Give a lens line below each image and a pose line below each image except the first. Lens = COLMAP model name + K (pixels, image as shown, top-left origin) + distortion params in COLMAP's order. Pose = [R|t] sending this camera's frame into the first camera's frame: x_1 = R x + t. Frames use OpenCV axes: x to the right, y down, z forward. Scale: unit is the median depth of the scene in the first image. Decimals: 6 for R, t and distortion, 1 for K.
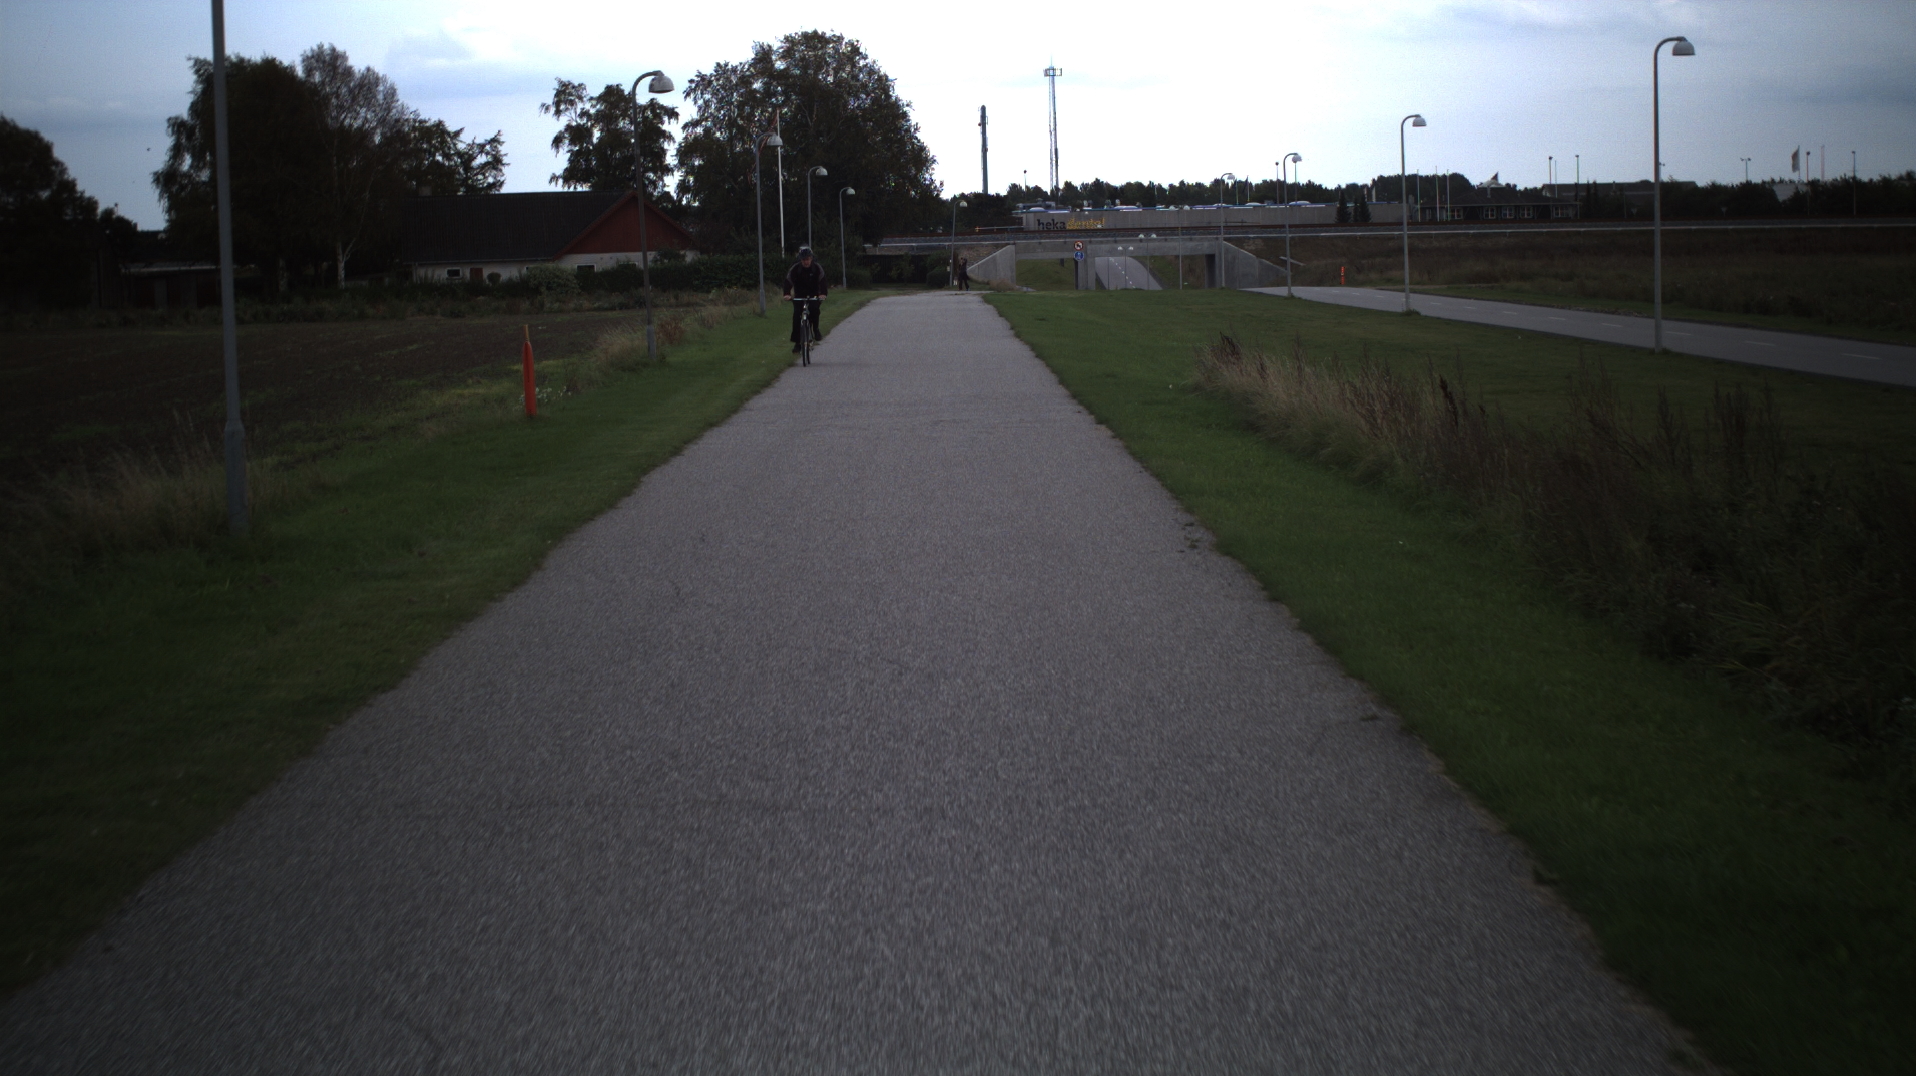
lens RADIAL K [[3231.5, 0, 958.0], [0, 3231.5, 538.0], [0, 0, 1]] dist [-0.265541, 0.225341]
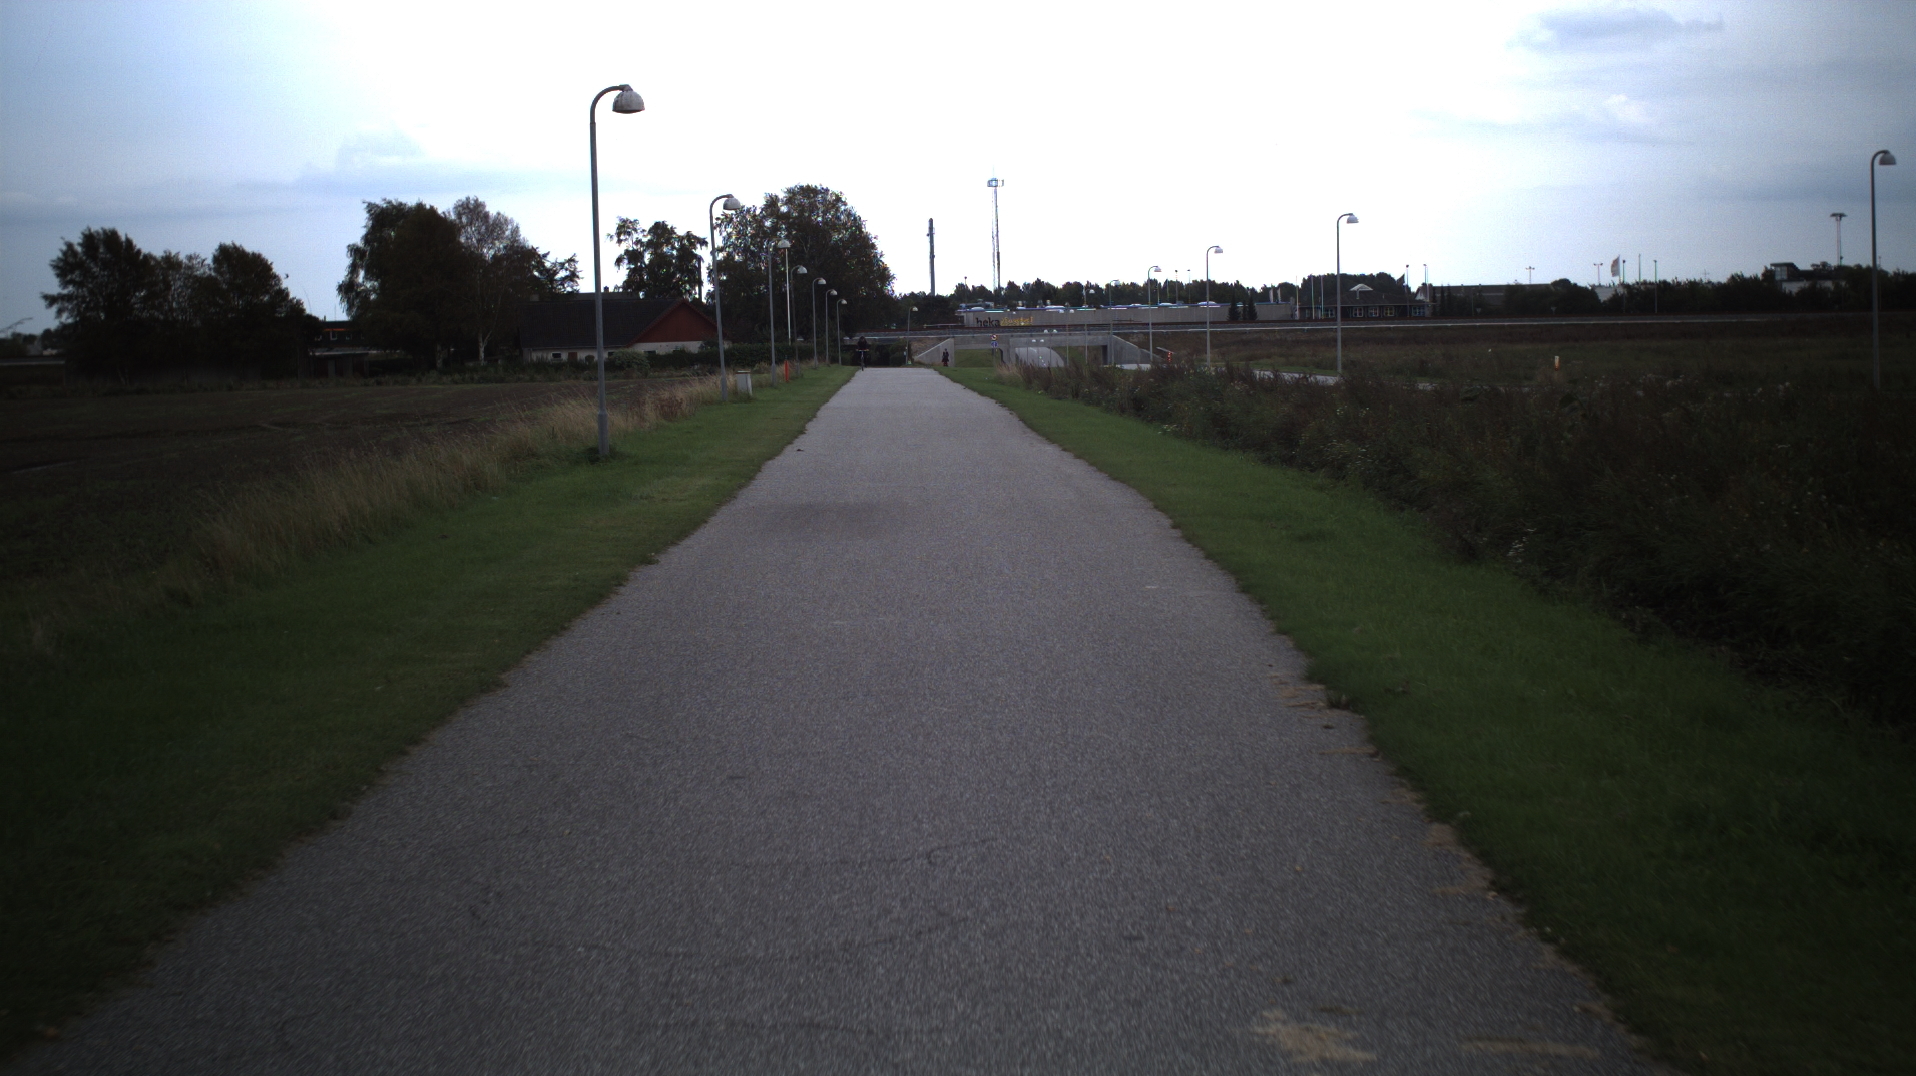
lens RADIAL K [[3231.5, 0, 958.0], [0, 3231.5, 538.0], [0, 0, 1]] dist [-0.265541, 0.225341]
pose [[0.999875, 0.000652, 0.015782, -0.001408], [-0.000180, 0.999553, -0.029891, 0.035873], [-0.015794, 0.029884, 0.999429, -0.375465]]
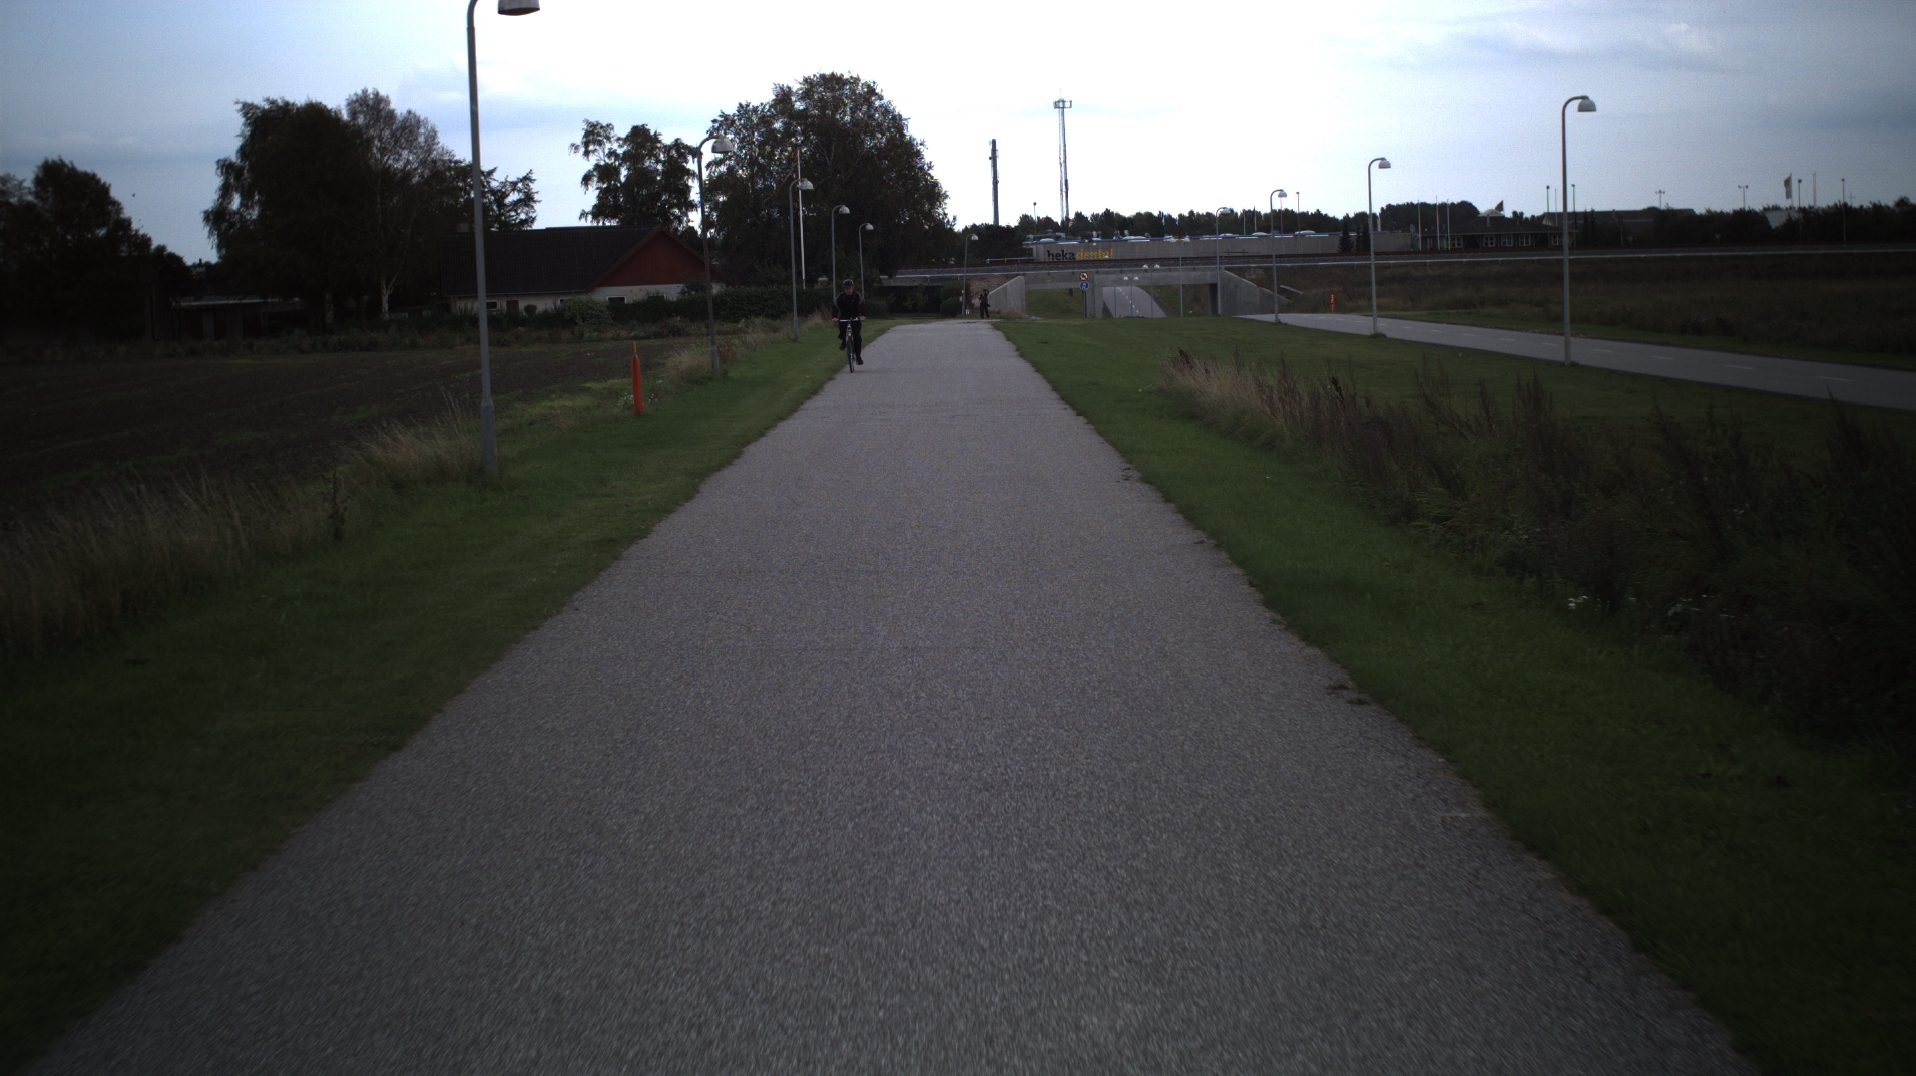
lens RADIAL K [[3231.5, 0, 958.0], [0, 3231.5, 538.0], [0, 0, 1]] dist [-0.265541, 0.225341]
pose [[0.999976, -0.005553, -0.004100, 0.000013], [0.005514, 0.999940, -0.009452, 0.004049], [0.004153, 0.009429, 0.999947, -0.046878]]
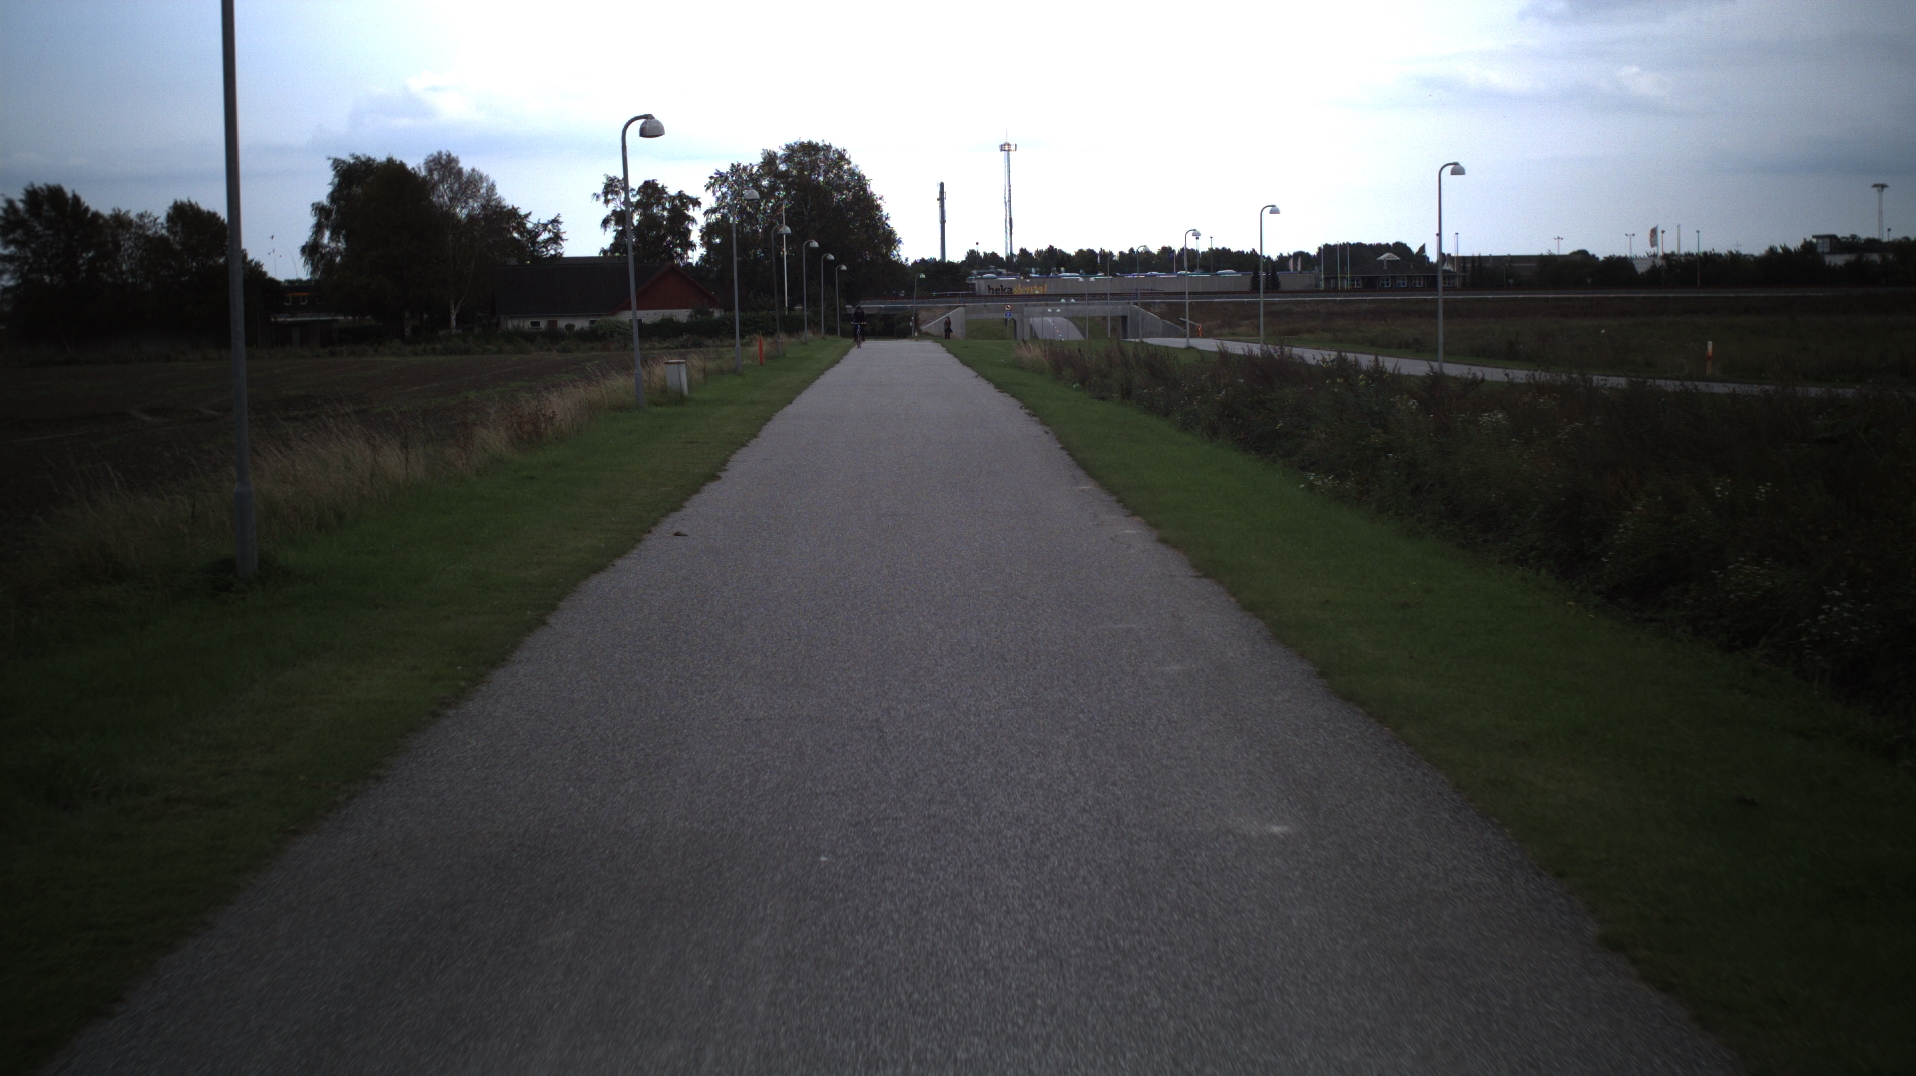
lens RADIAL K [[3231.5, 0, 958.0], [0, 3231.5, 538.0], [0, 0, 1]] dist [-0.265541, 0.225341]
pose [[0.999889, 0.007486, 0.012889, 0.000076], [-0.007233, 0.999782, -0.019592, 0.026233], [-0.013033, 0.019496, 0.999725, -0.281742]]
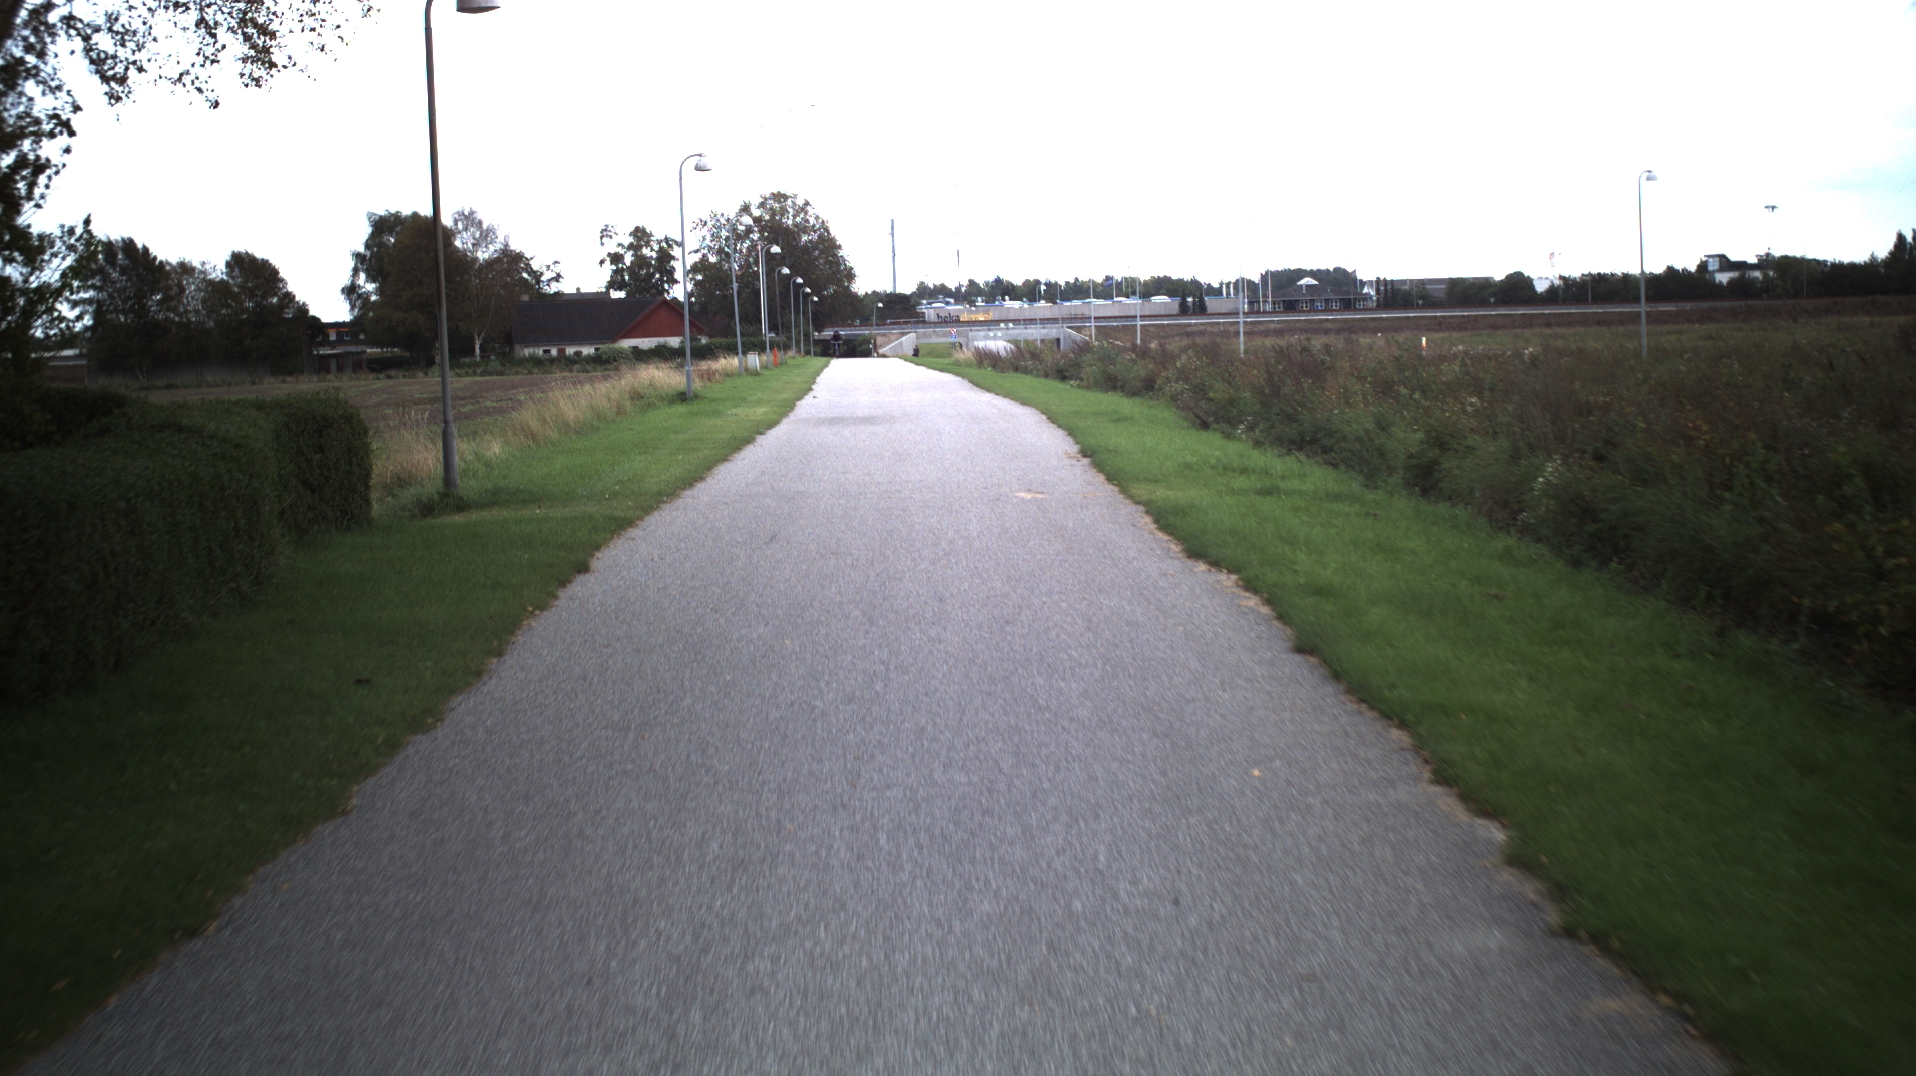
lens RADIAL K [[3231.5, 0, 958.0], [0, 3231.5, 538.0], [0, 0, 1]] dist [-0.265541, 0.225341]
pose [[0.999591, -0.008676, 0.027257, -0.003300], [0.009464, 0.999537, -0.028929, 0.045972], [-0.026994, 0.029175, 0.999210, -0.469001]]
